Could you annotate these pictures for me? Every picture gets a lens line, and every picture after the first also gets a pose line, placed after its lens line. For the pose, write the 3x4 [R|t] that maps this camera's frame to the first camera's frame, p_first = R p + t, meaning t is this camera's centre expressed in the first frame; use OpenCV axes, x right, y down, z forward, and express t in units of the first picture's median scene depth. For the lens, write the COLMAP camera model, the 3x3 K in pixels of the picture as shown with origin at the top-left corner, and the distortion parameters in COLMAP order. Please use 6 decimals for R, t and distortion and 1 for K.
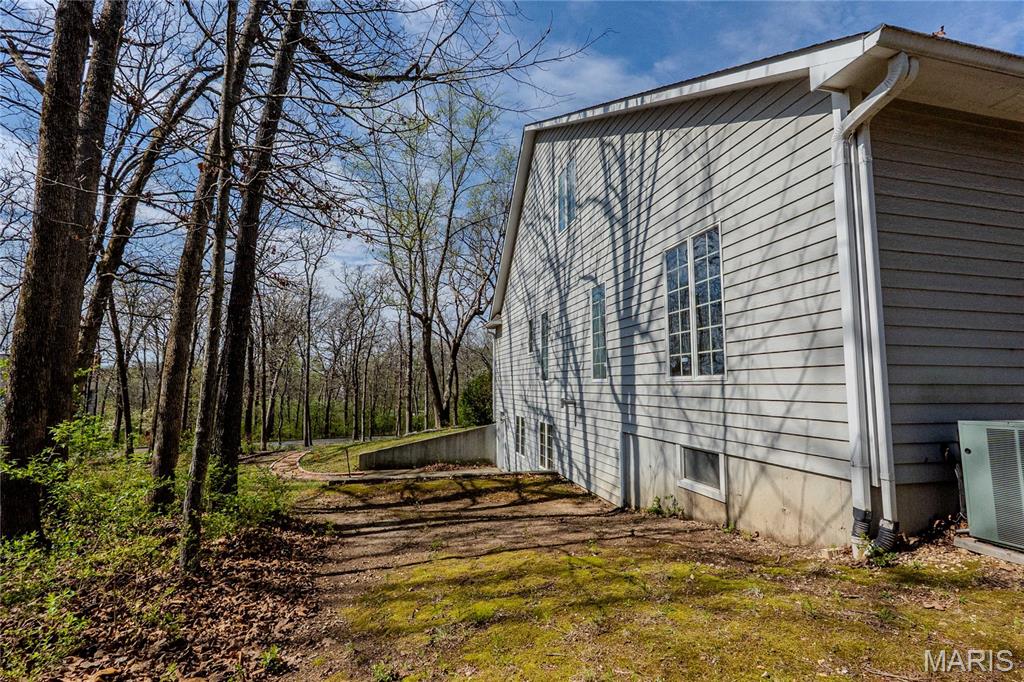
lens RADIAL K [[470.3, 0, 513.1], [0, 470.3, 340.6], [0, 0, 1]] dist [-0.006236, 0.000439]
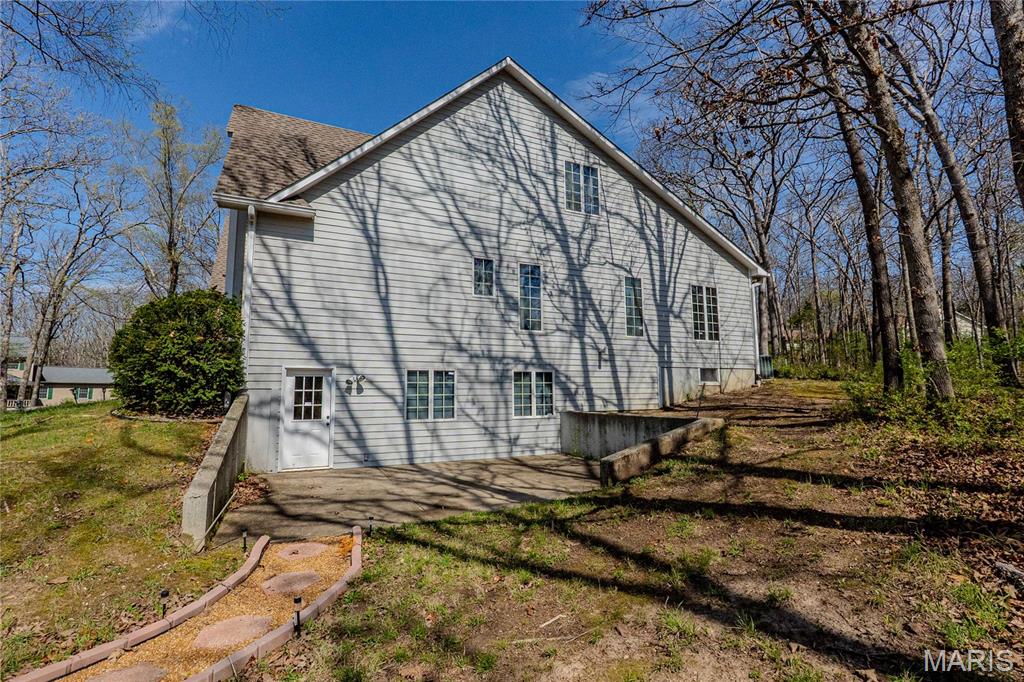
lens RADIAL K [[470.3, 0, 513.1], [0, 470.3, 340.6], [0, 0, 1]] dist [-0.006236, 0.000439]
pose [[-0.216637, 0.106506, 0.970425, -1.645531], [-0.086772, 0.987996, -0.127805, 0.437153], [-0.972388, -0.111893, -0.204795, 2.246547]]
